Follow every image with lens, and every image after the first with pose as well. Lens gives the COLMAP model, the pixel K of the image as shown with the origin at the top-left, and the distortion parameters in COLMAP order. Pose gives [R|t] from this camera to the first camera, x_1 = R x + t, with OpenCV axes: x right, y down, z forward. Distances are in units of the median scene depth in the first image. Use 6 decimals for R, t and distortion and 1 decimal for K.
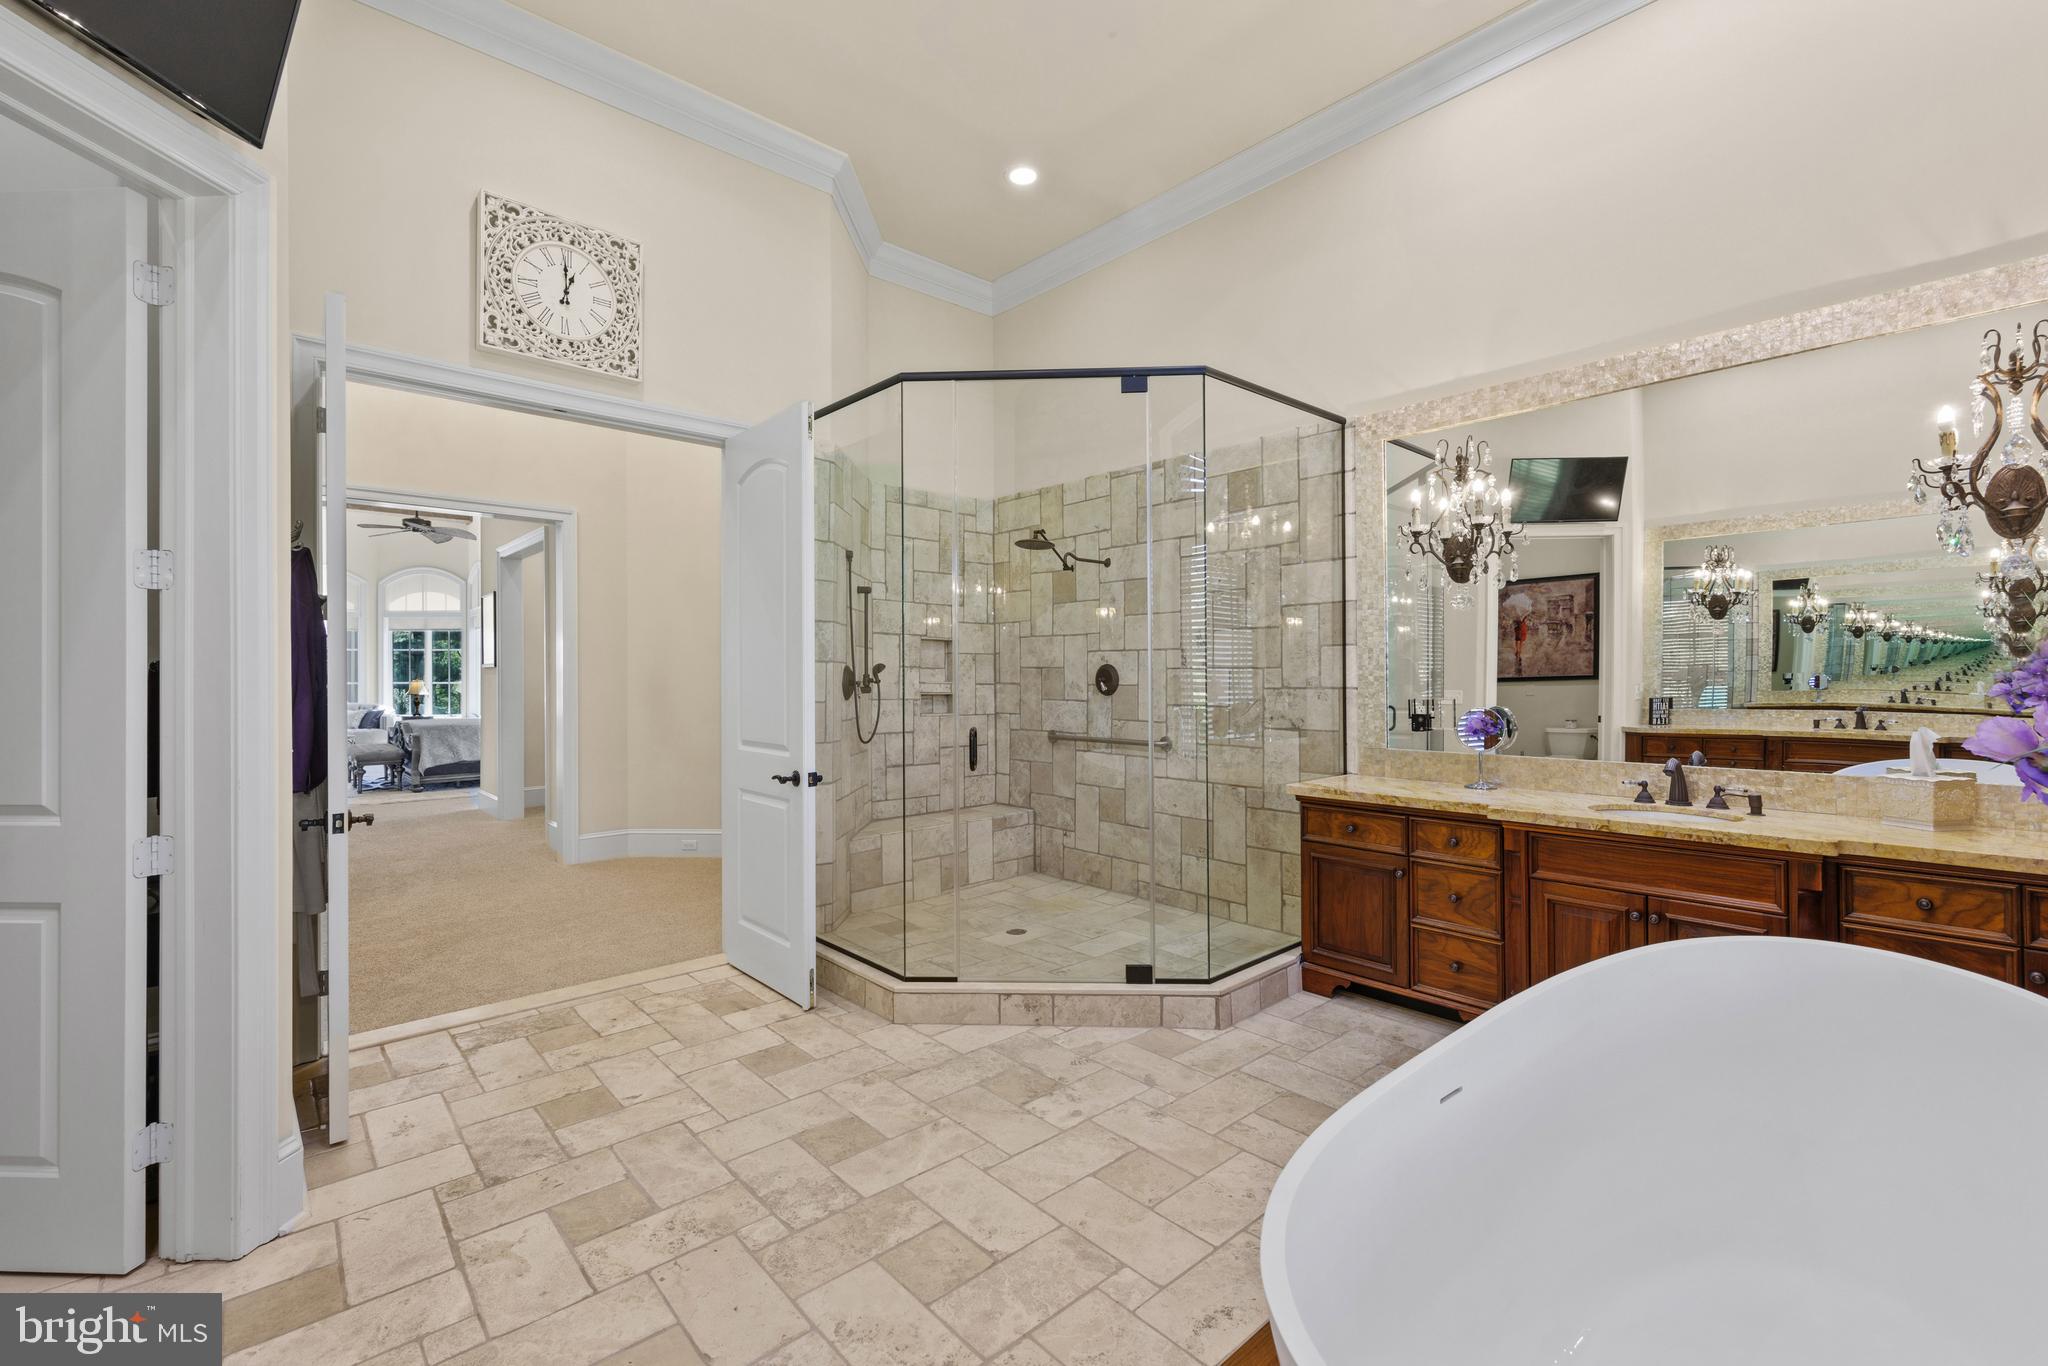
lens RADIAL K [[866.2, 0, 1024.0], [0, 866.2, 683.0], [0, 0, 1]] dist [0.000154, 0.000178]
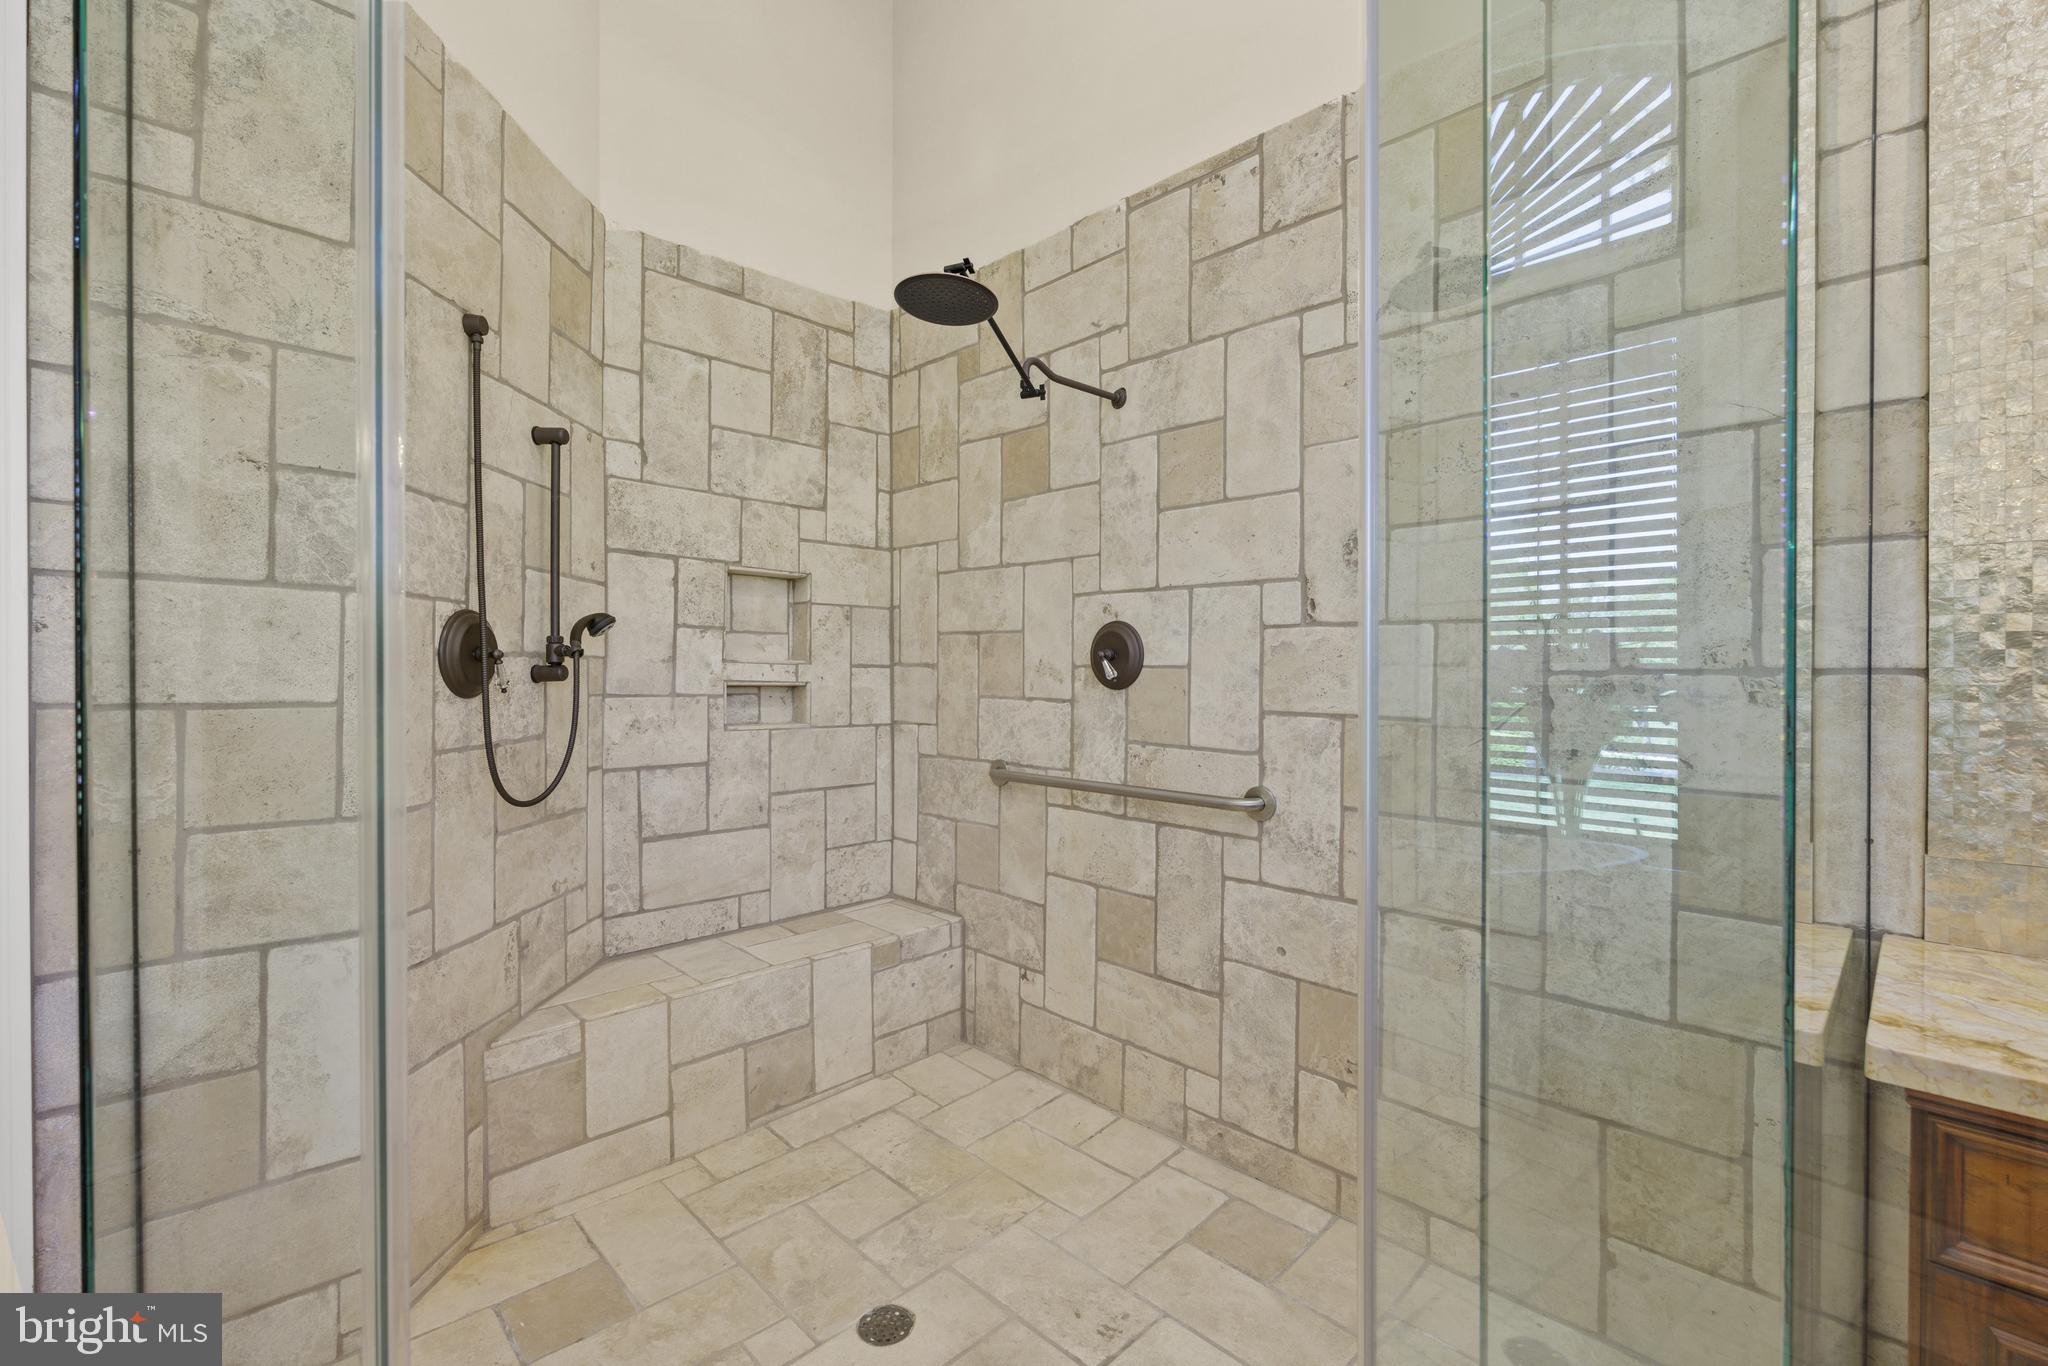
lens RADIAL K [[899.8, 0, 1023.1], [0, 899.8, 673.1], [0, 0, 1]] dist [-0.003264, -0.000066]
pose [[0.999358, 0.006743, 0.035174, 0.033708], [-0.006606, 0.999970, -0.004022, 0.008906], [-0.035200, 0.003787, 0.999373, 0.590298]]
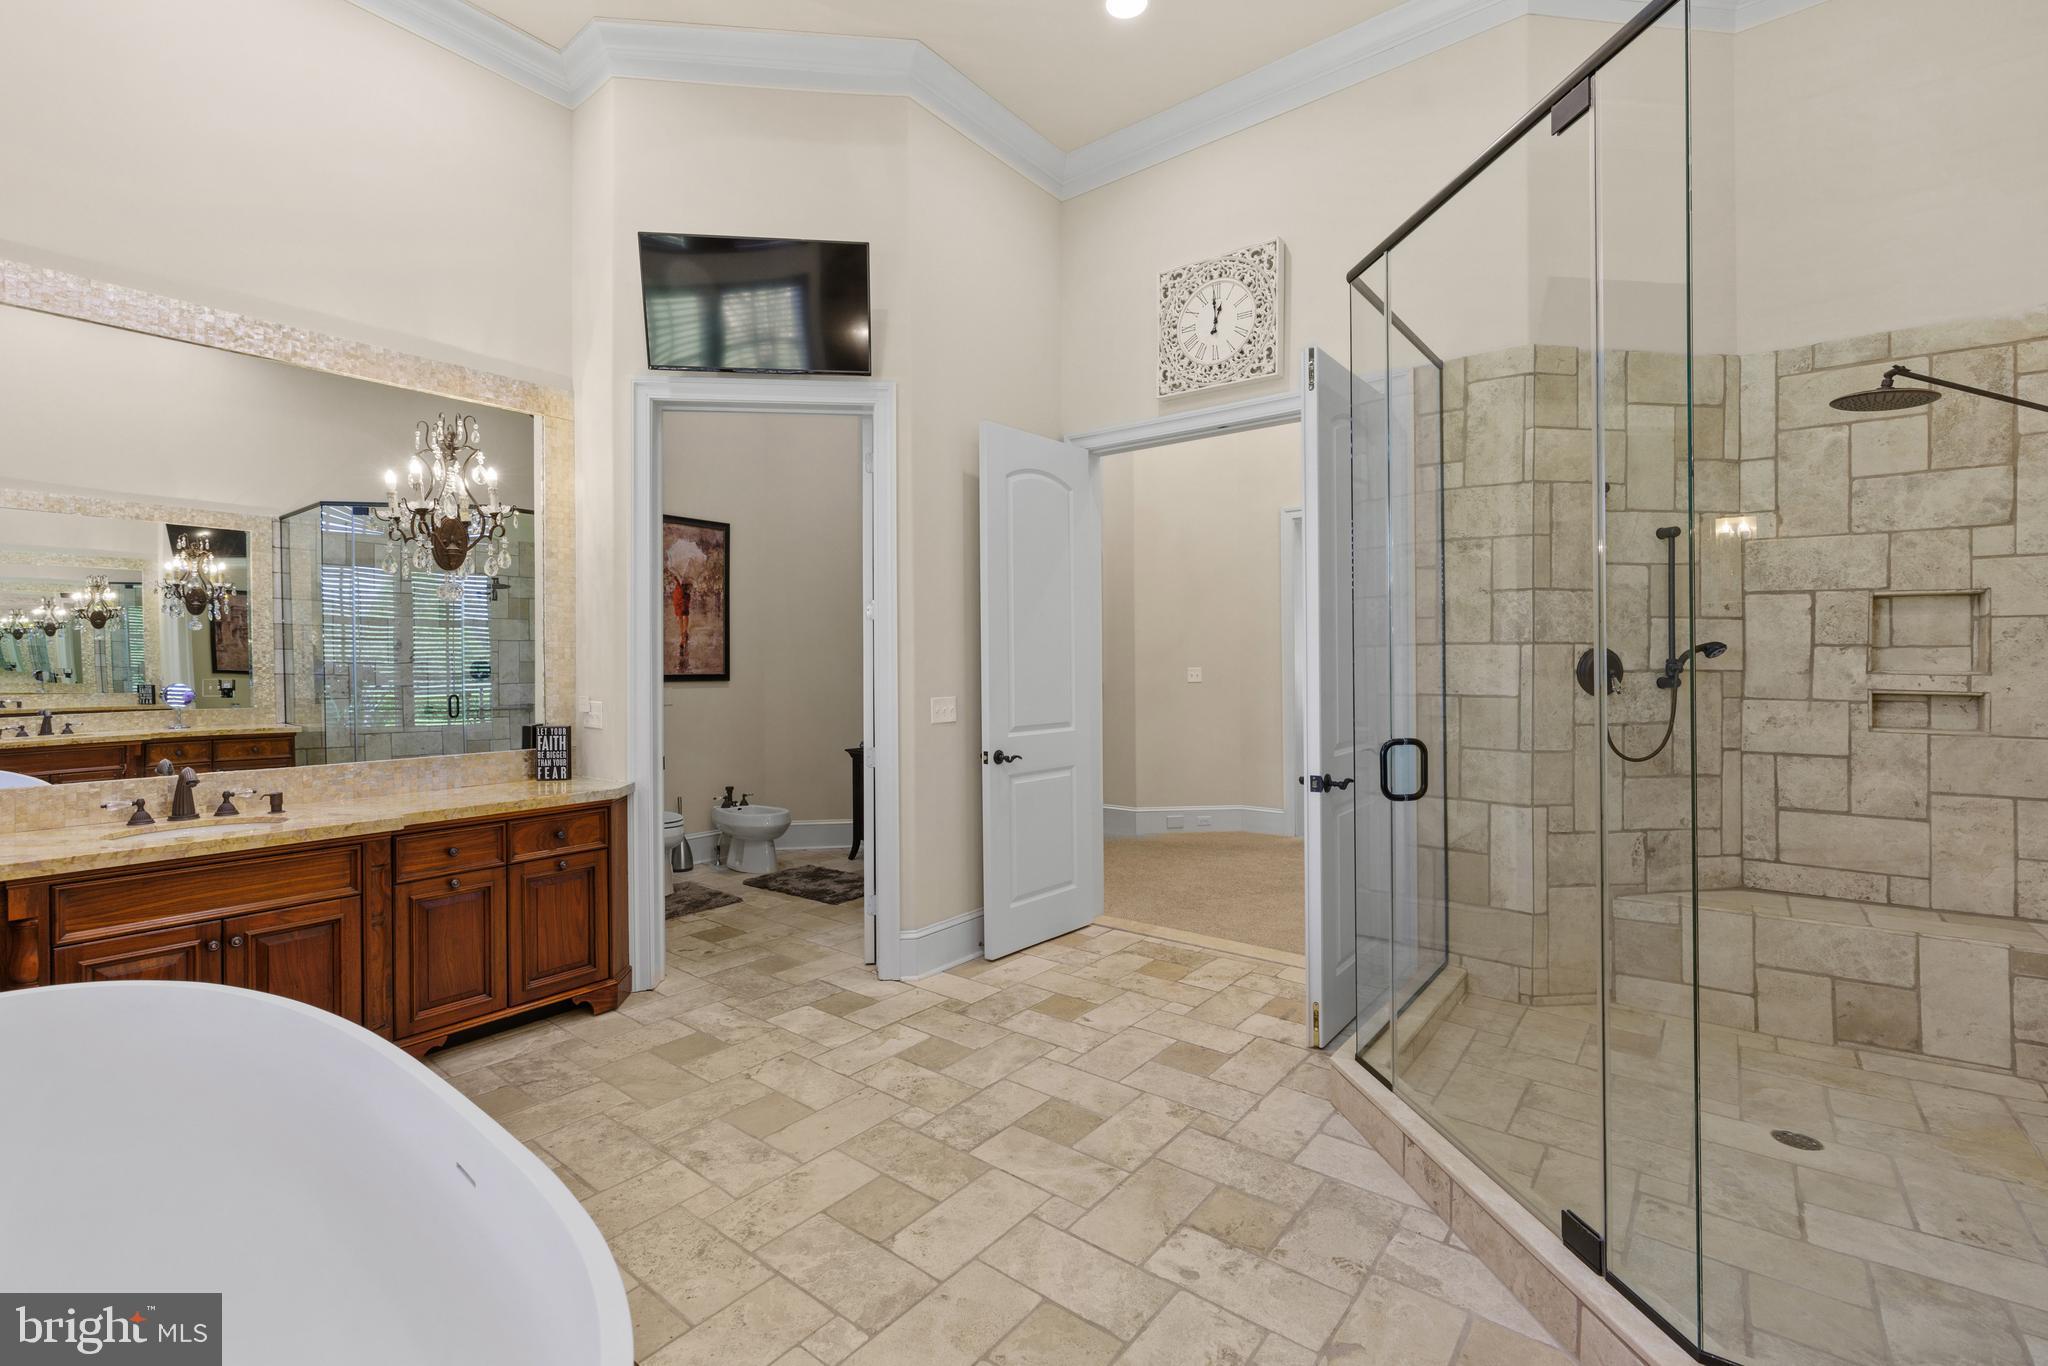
lens RADIAL K [[890.2, 0, 1020.3], [0, 890.2, 668.8], [0, 0, 1]] dist [-0.004651, -0.000318]
pose [[0.166386, 0.008434, -0.986025, 0.431939], [-0.004070, 0.999961, 0.007866, -0.006116], [0.986052, 0.002704, 0.166414, 0.419516]]
